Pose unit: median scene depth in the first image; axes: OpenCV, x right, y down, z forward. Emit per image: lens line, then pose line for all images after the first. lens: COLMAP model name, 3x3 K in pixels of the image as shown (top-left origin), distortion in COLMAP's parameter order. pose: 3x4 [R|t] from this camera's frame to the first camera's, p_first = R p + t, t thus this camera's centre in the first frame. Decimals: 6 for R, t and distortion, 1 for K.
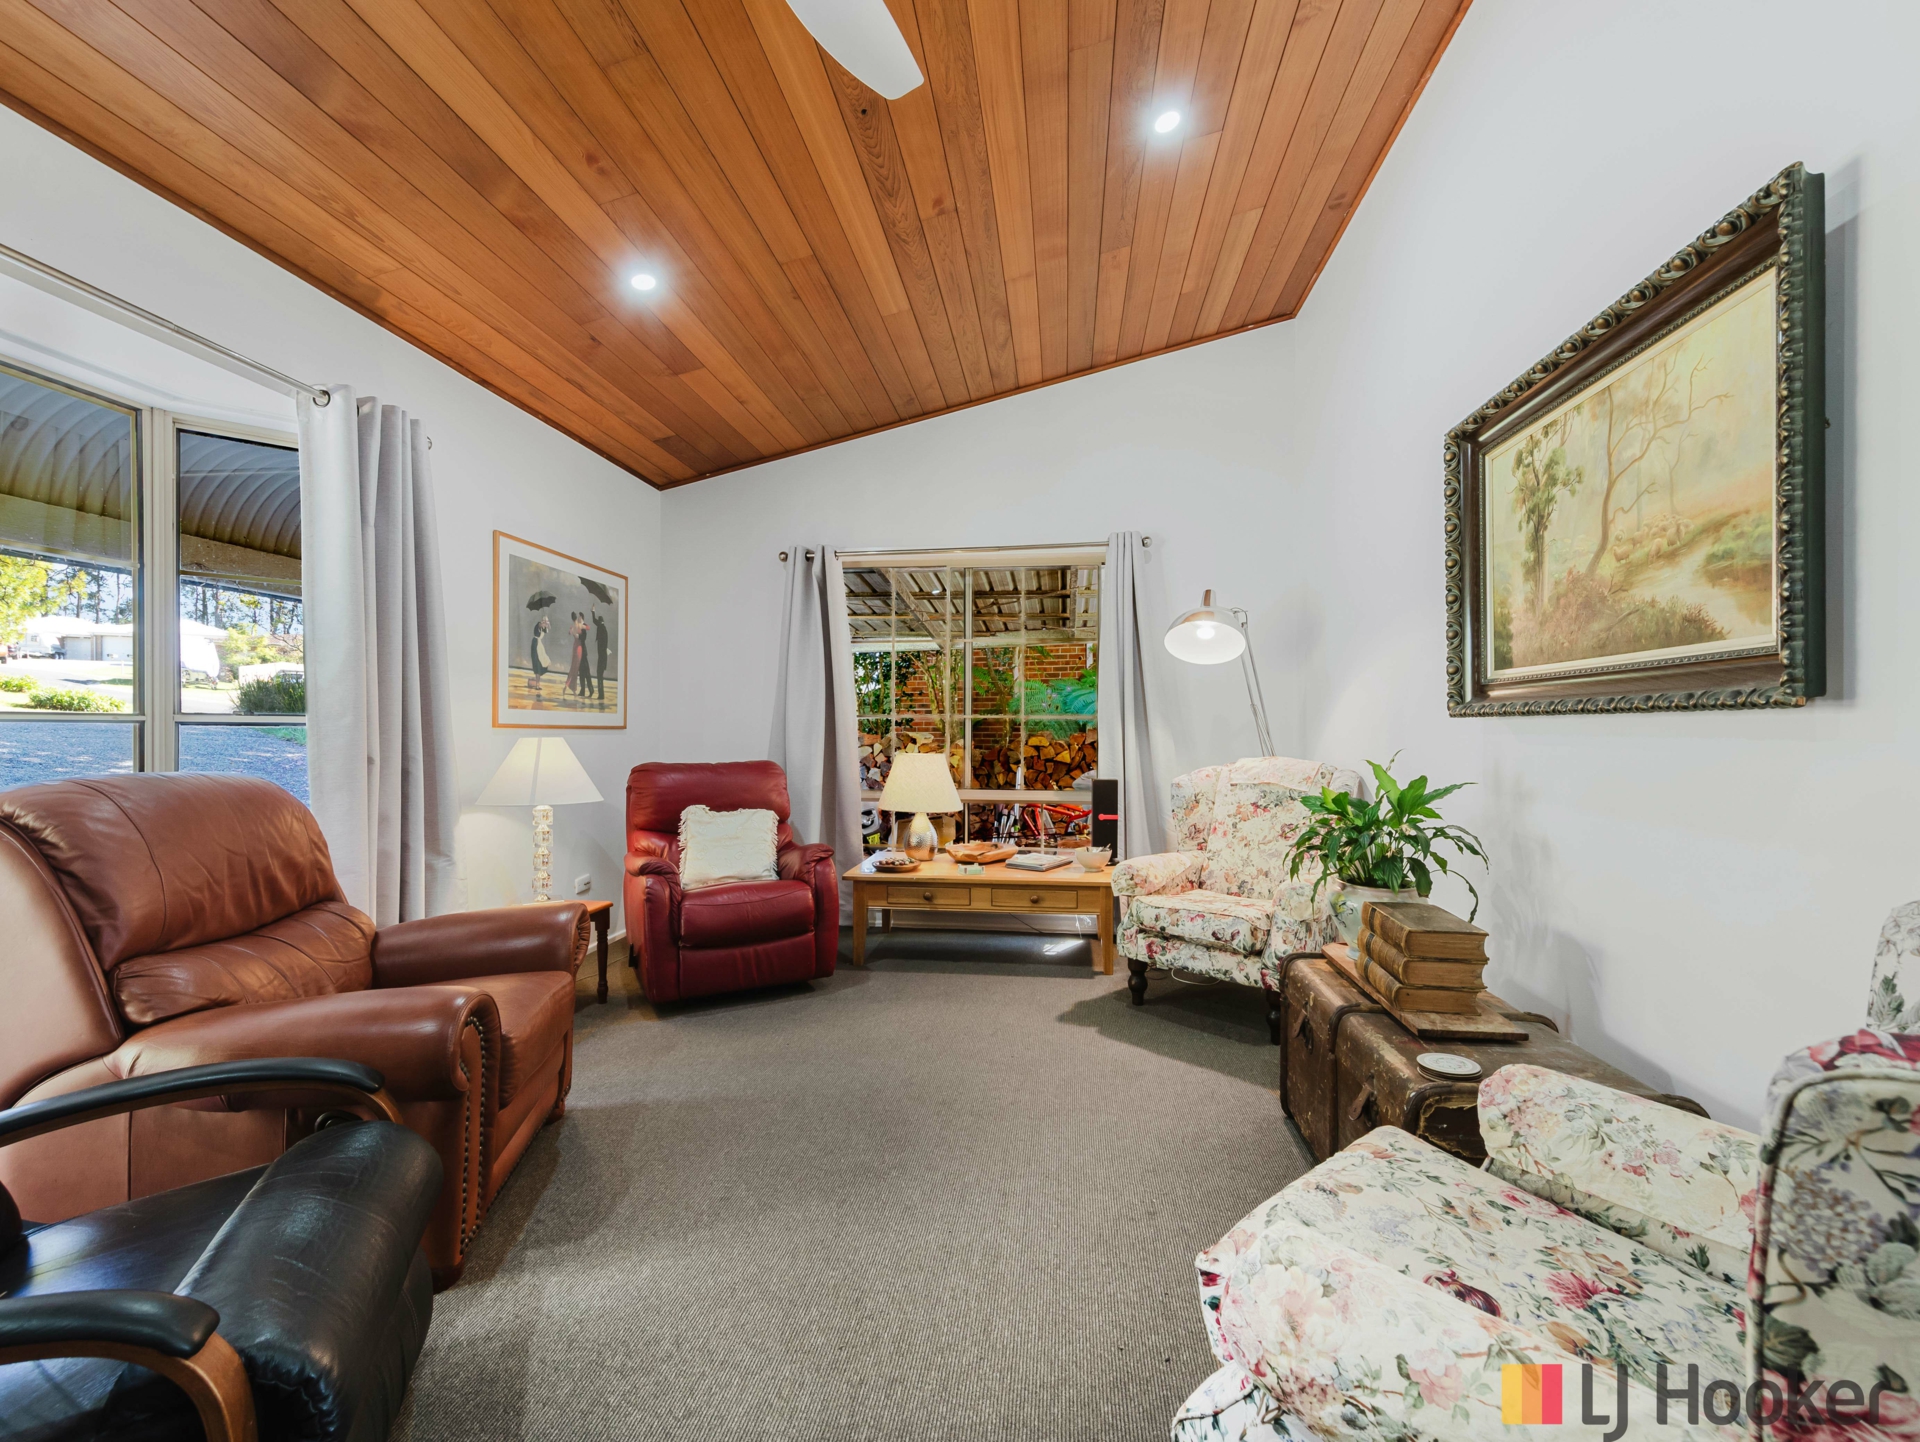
lens RADIAL K [[776.7, 0, 973.1], [0, 776.7, 726.8], [0, 0, 1]] dist [0.005528, -0.001386]
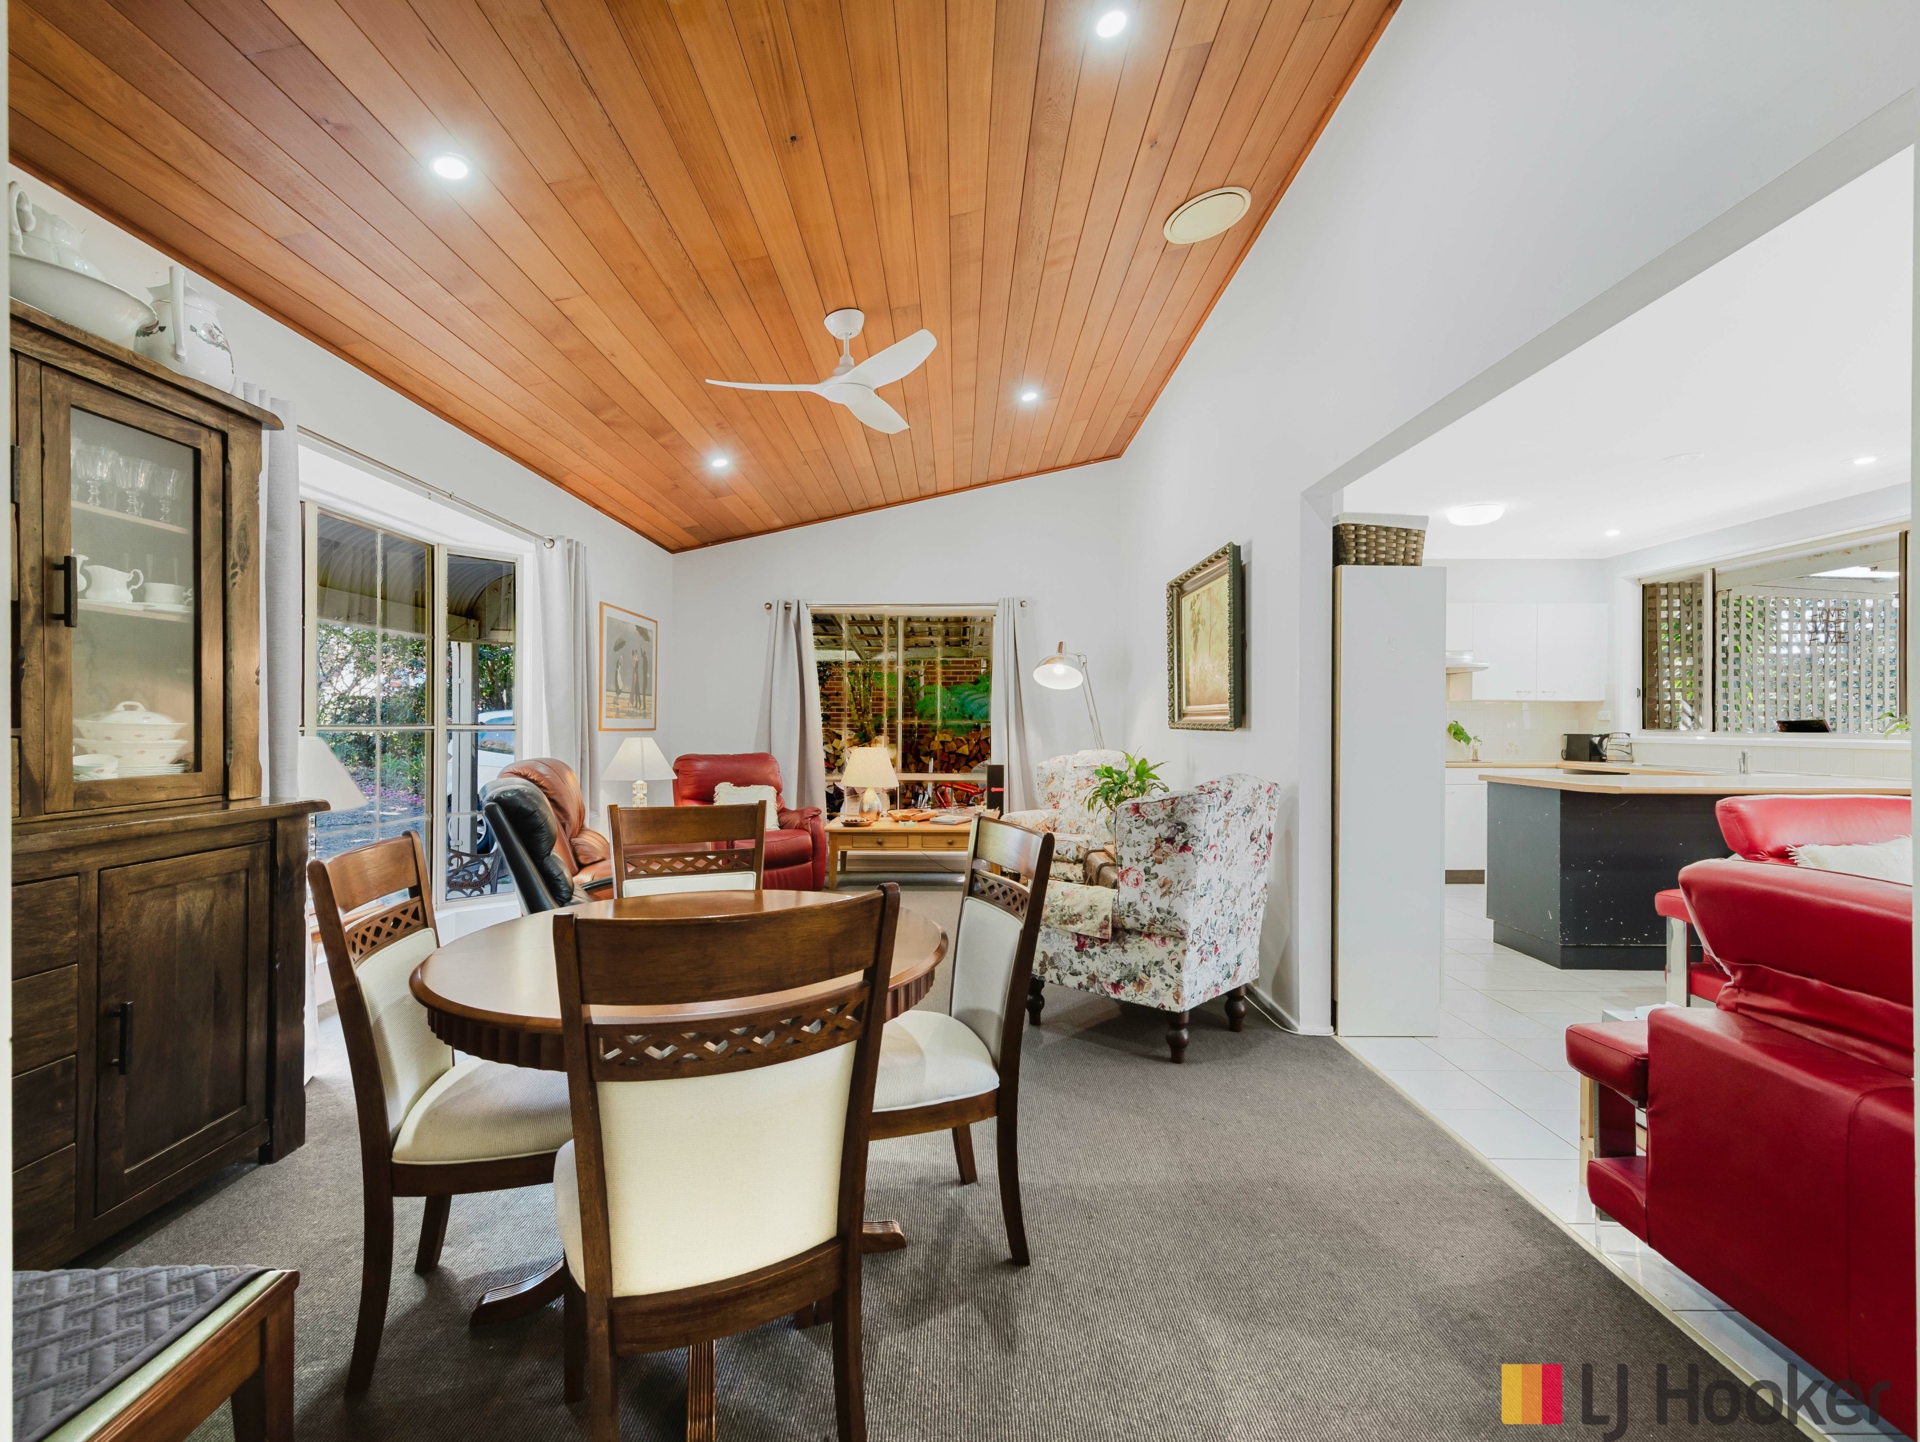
lens RADIAL K [[801.3, 0, 955.8], [0, 801.3, 718.0], [0, 0, 1]] dist [0.003196, 0.000600]
pose [[0.993150, 0.002782, 0.116809, -0.088198], [-0.002585, 0.999995, -0.001835, -0.019598], [-0.116814, 0.001520, 0.993153, -0.534314]]
